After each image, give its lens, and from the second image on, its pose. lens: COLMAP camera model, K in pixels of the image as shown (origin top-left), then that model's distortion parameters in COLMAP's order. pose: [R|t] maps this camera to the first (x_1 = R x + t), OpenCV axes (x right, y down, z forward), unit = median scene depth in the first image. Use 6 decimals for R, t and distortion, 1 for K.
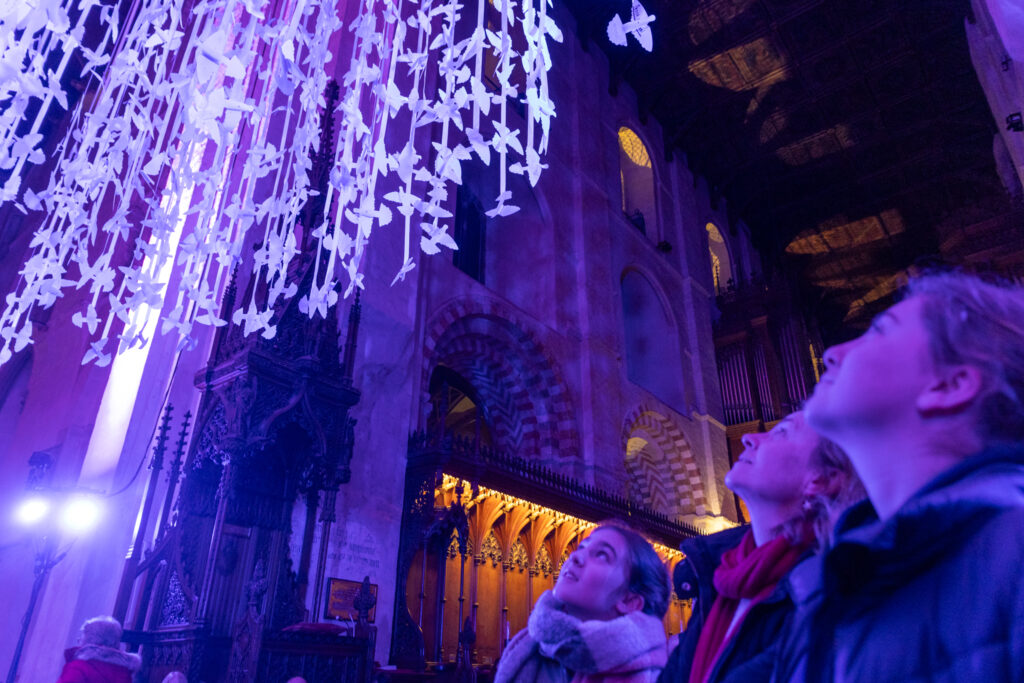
lens RADIAL K [[712.2, 0, 505.5], [0, 712.2, 343.3], [0, 0, 1]] dist [0.009237, 0.012711]
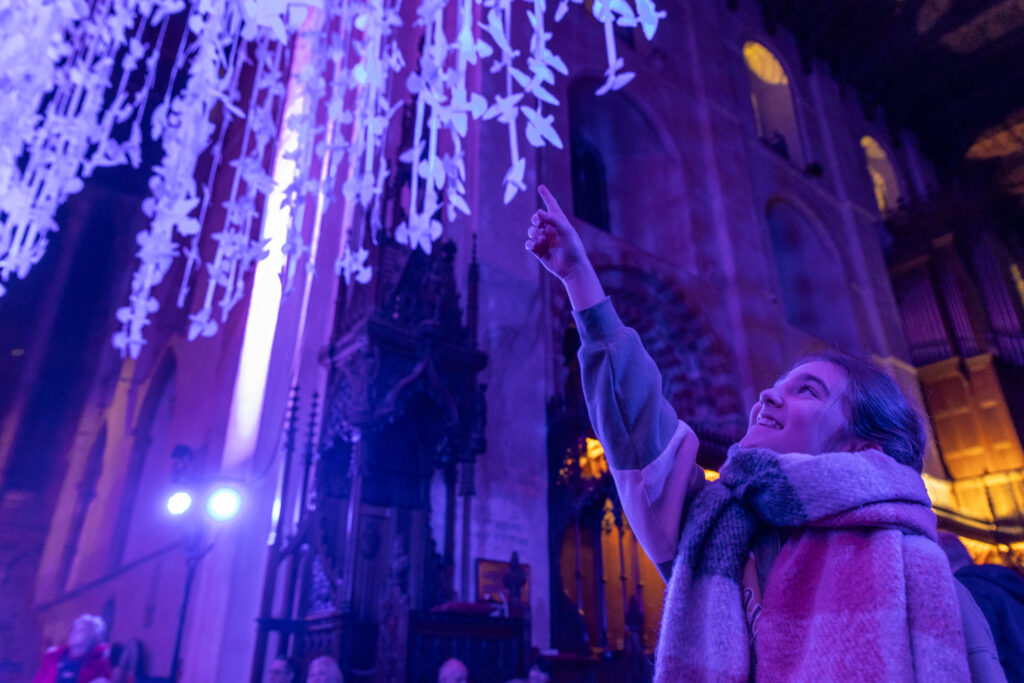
lens RADIAL K [[712.2, 0, 509.4], [0, 712.2, 342.0], [0, 0, 1]] dist [0.009237, 0.012711]
pose [[0.976276, -0.110512, -0.186206, -0.002372], [0.107183, 0.993848, -0.027880, 0.078768], [0.188142, 0.007260, 0.982115, 0.097019]]
